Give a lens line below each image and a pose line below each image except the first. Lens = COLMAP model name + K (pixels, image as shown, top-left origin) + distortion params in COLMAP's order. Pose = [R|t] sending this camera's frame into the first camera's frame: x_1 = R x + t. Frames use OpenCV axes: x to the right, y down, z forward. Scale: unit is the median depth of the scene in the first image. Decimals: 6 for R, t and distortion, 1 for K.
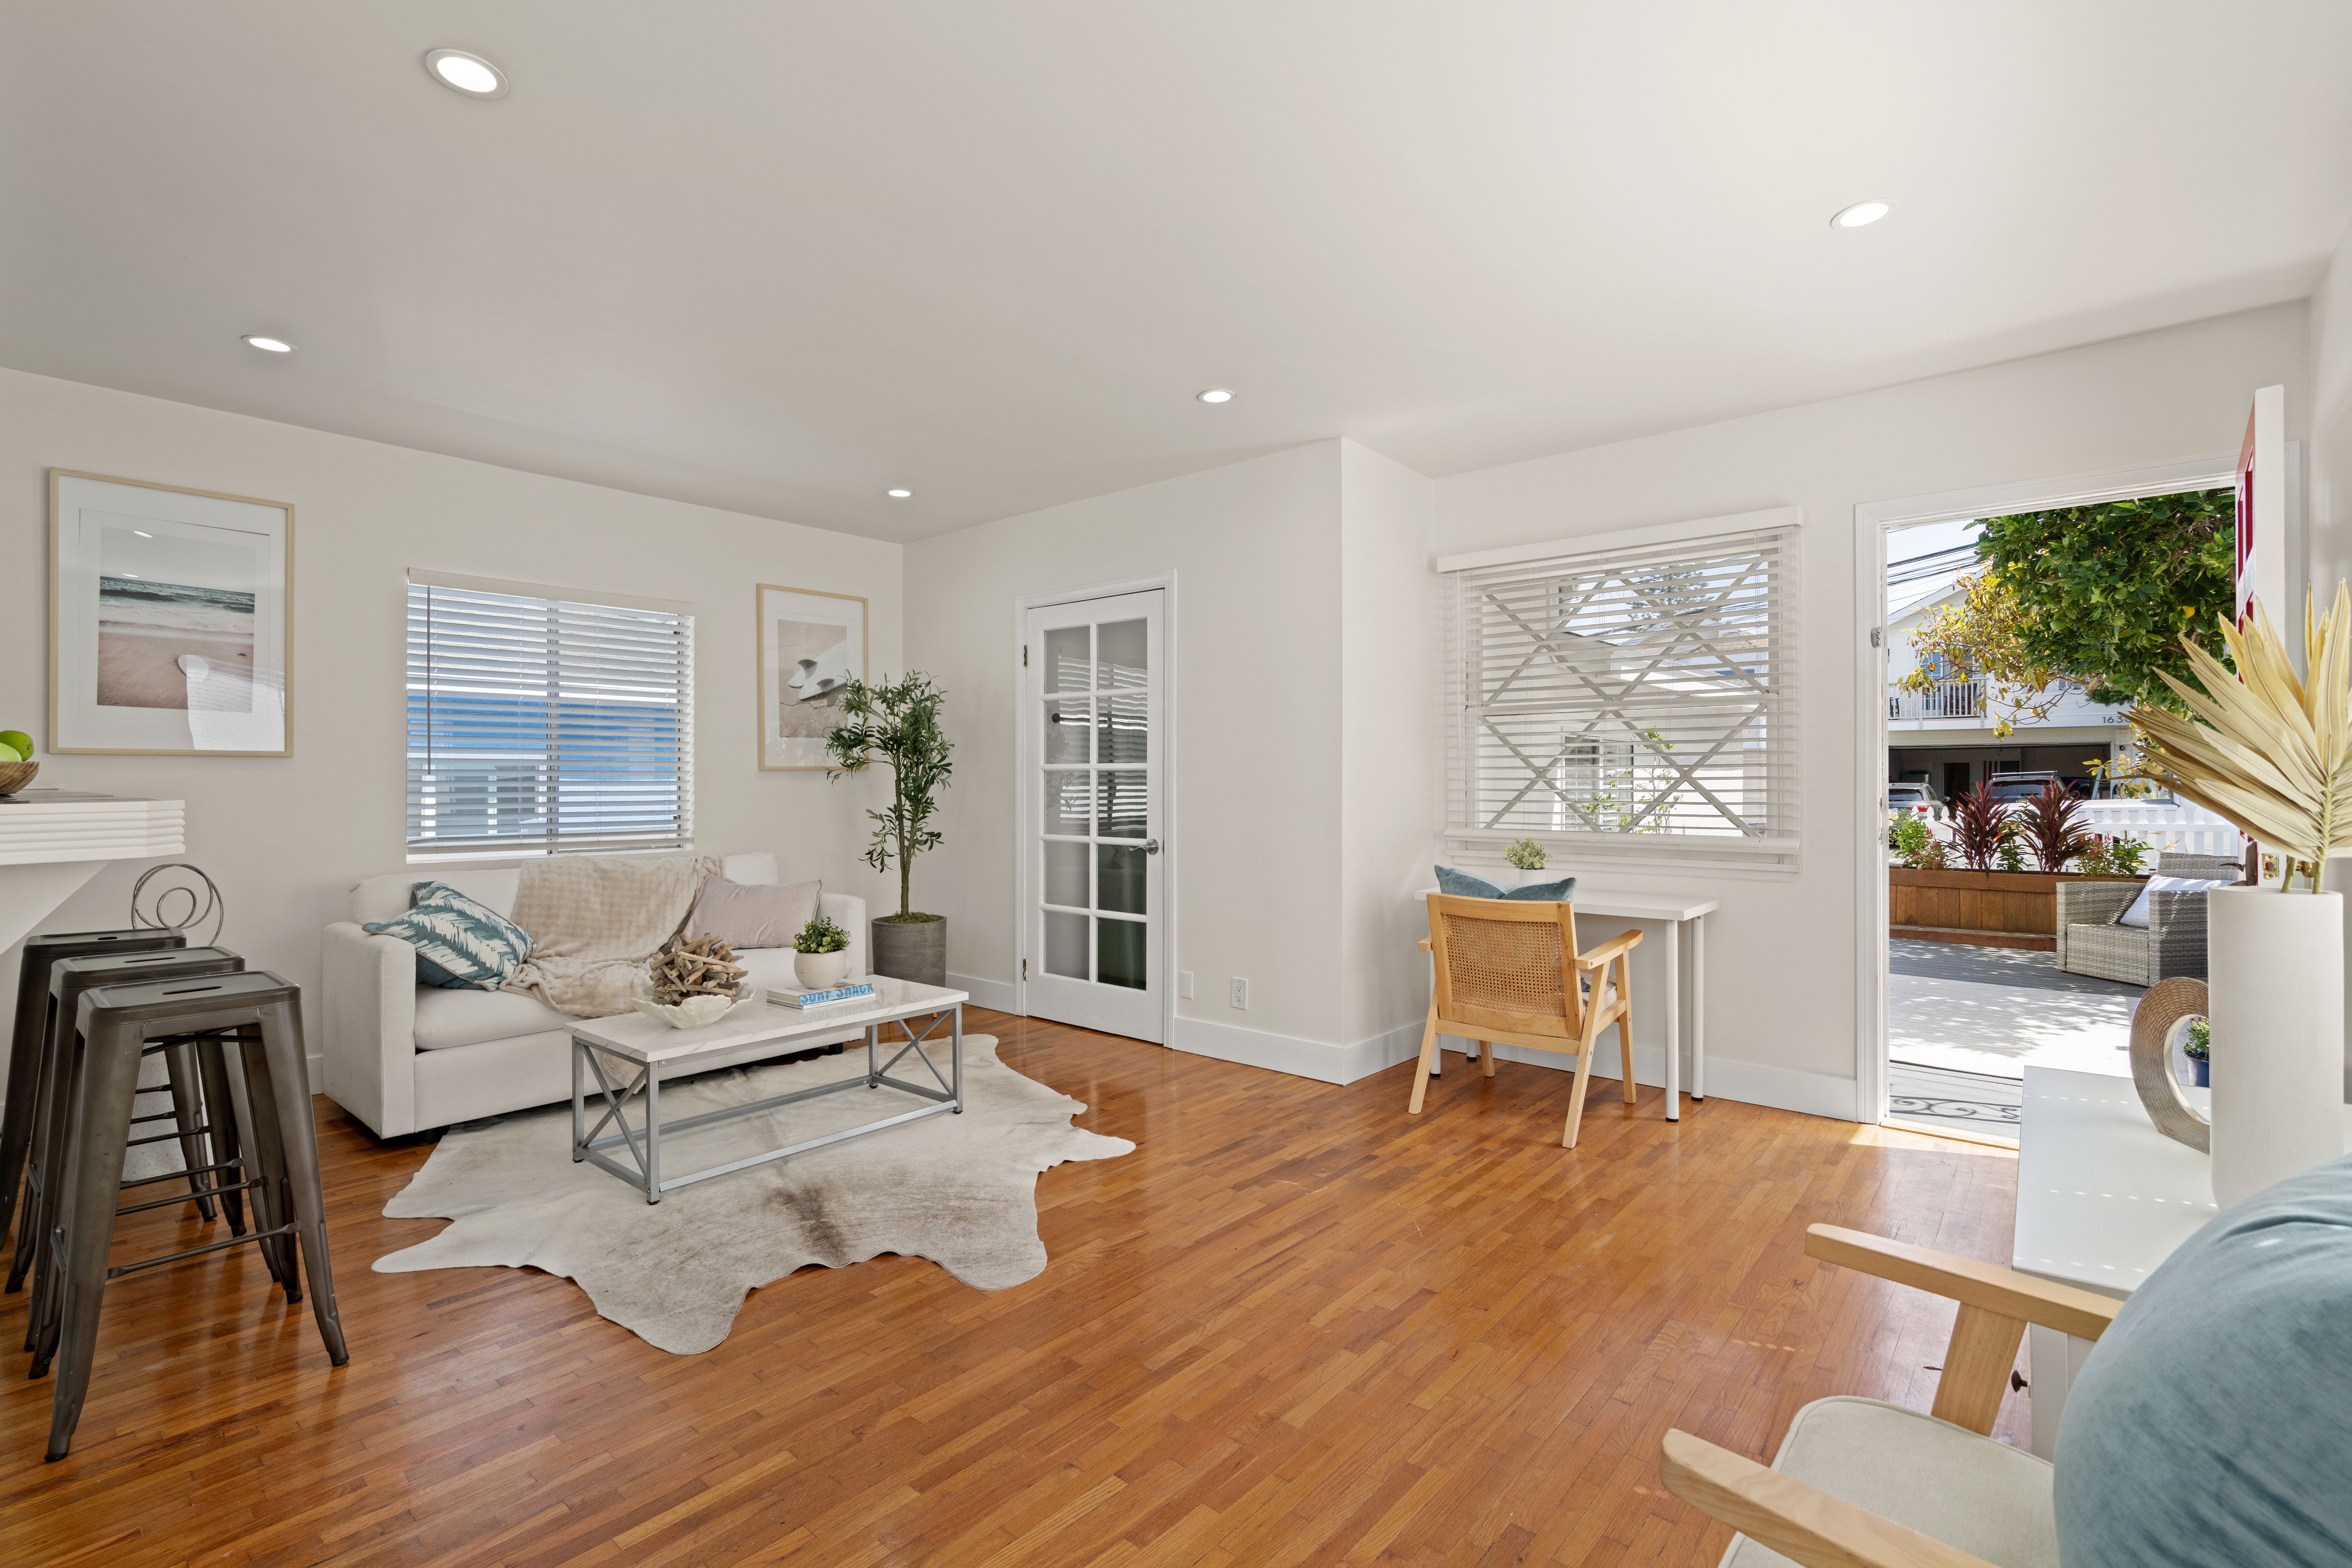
lens RADIAL K [[1064.3, 0, 1158.0], [0, 1064.3, 781.8], [0, 0, 1]] dist [-0.002953, 0.000811]
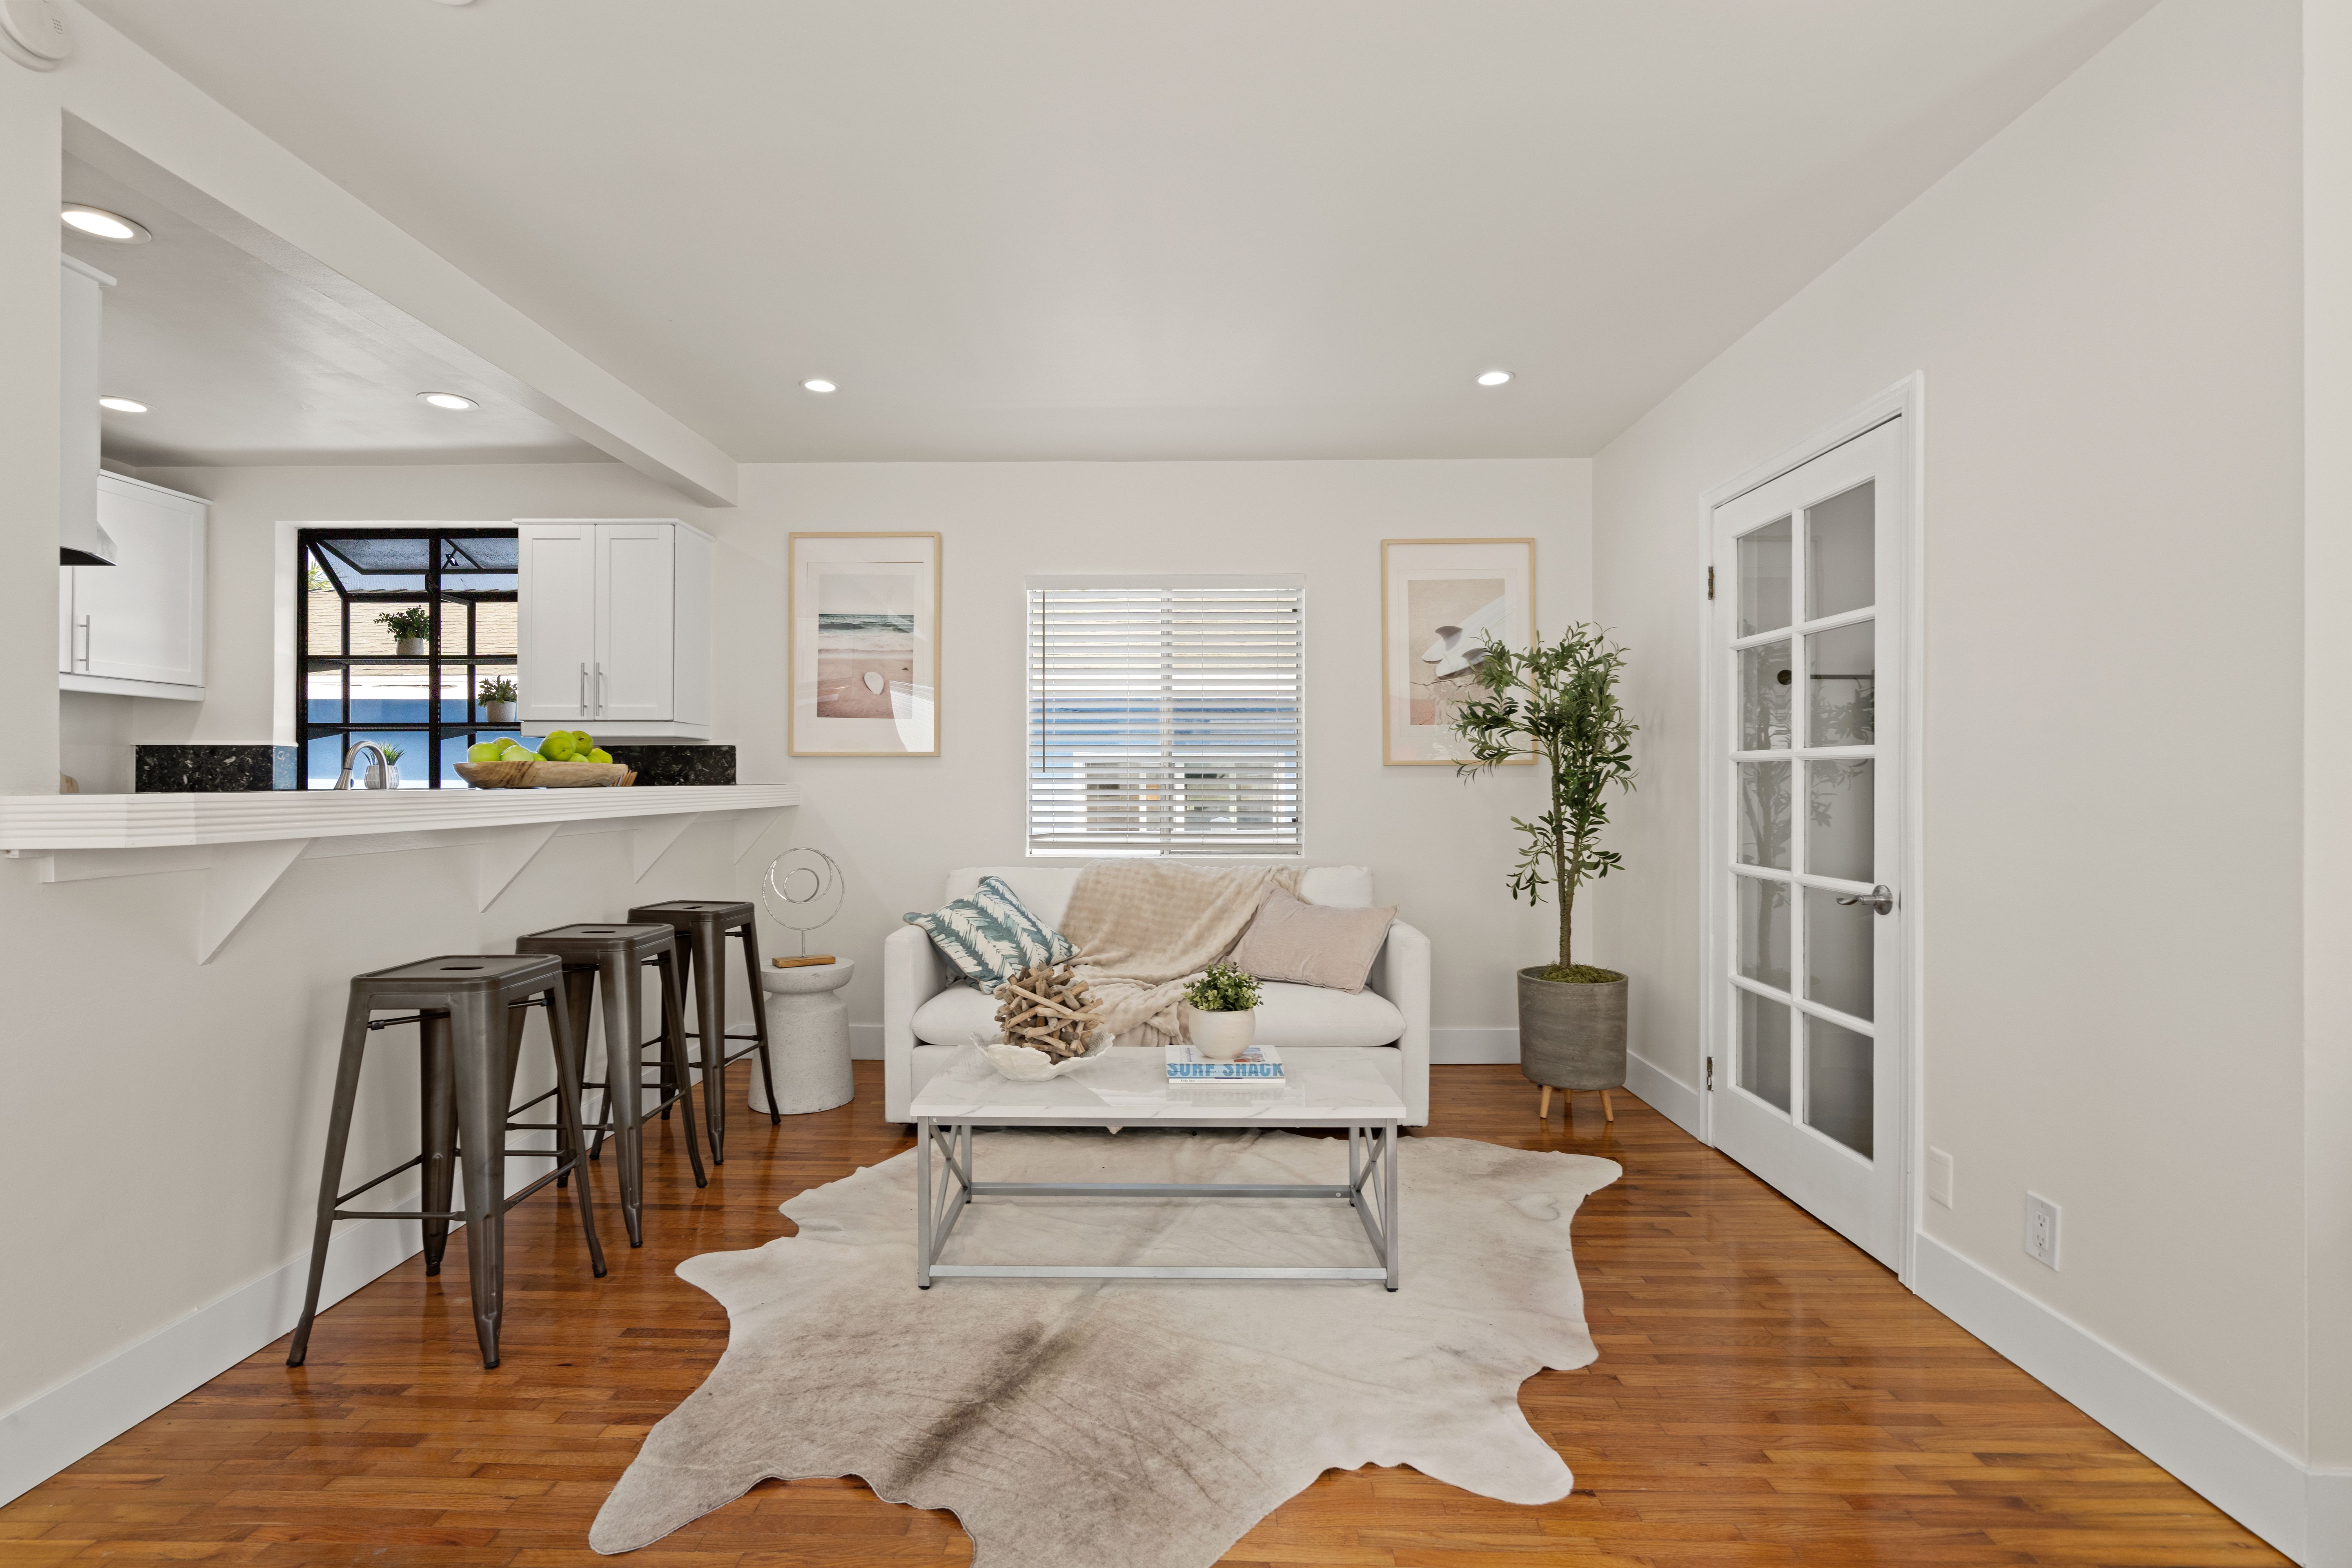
lens RADIAL K [[1082.0, 0, 1166.8], [0, 1082.0, 778.1], [0, 0, 1]] dist [-0.001276, 0.000458]
pose [[0.644848, -0.000796, -0.764310, 0.215950], [-0.001914, 0.999995, -0.002656, 0.001708], [0.764308, 0.003175, 0.644843, 0.448117]]
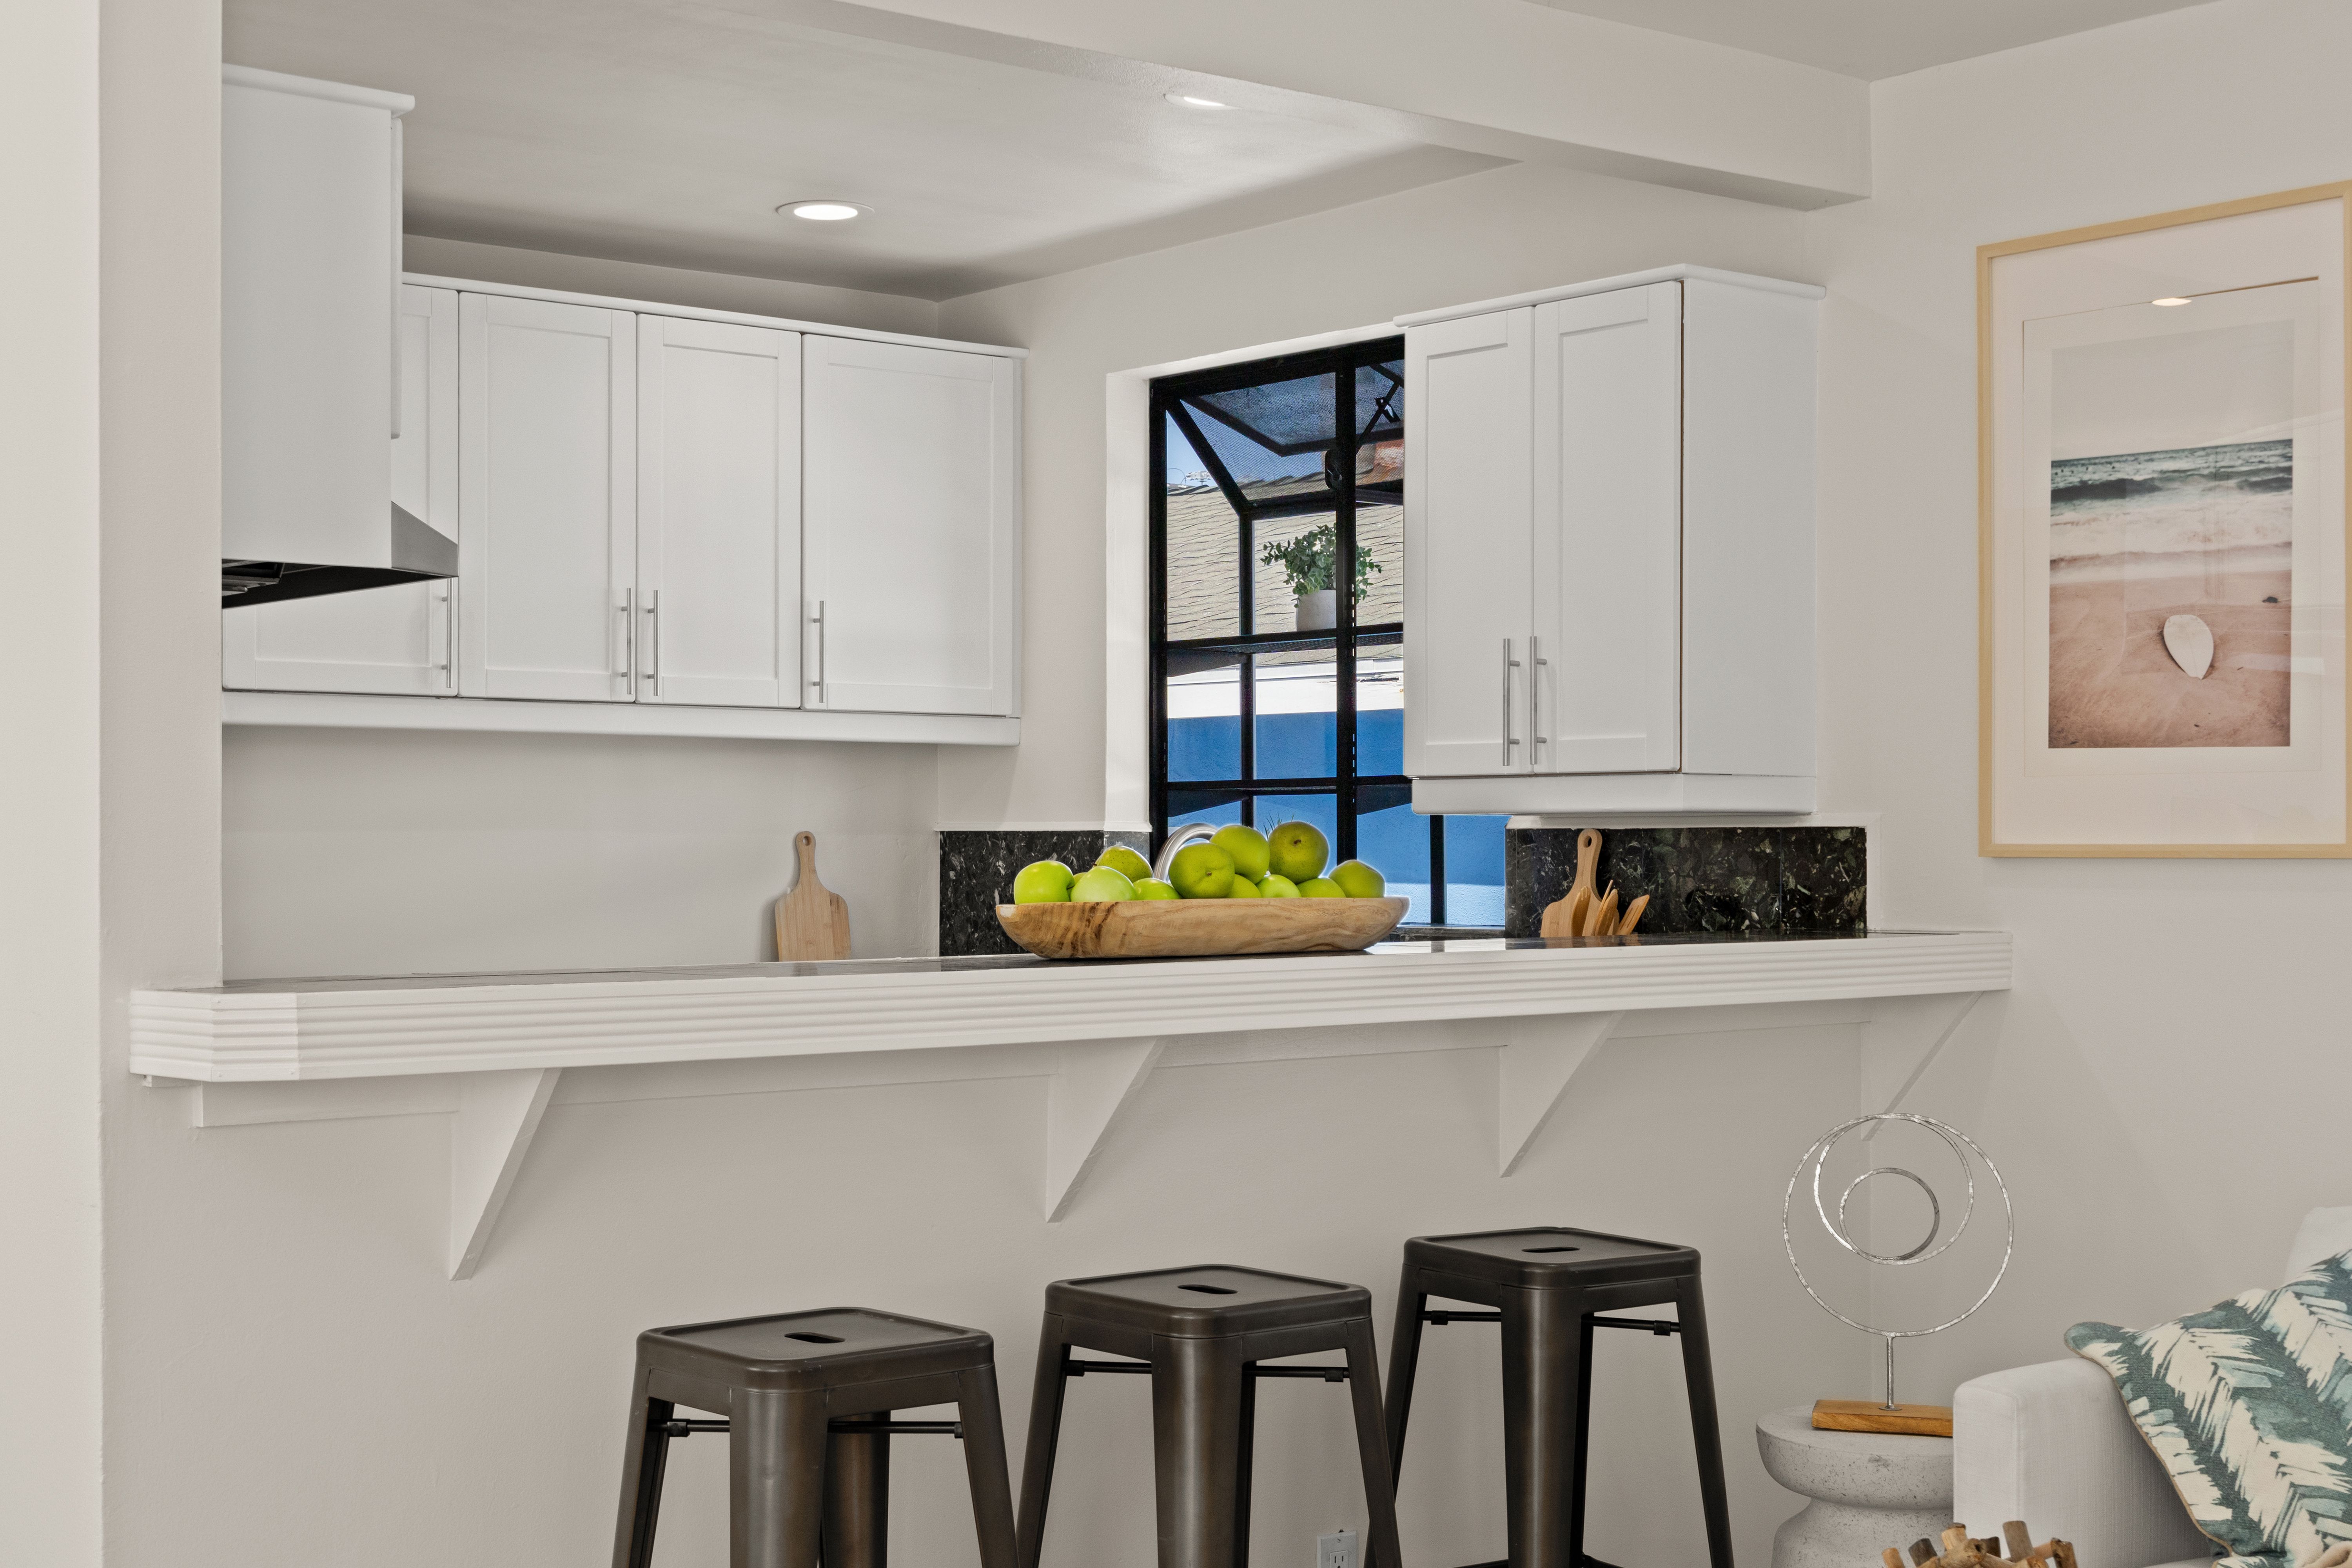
lens RADIAL K [[3139.1, 0, 1172.9], [0, 3139.1, 833.5], [0, 0, 1]] dist [0.007946, 0.015740]
pose [[-0.162351, -0.001543, -0.986732, 0.340883], [0.000471, 0.999999, -0.001641, -0.030732], [0.986733, -0.000731, -0.162351, 0.770600]]
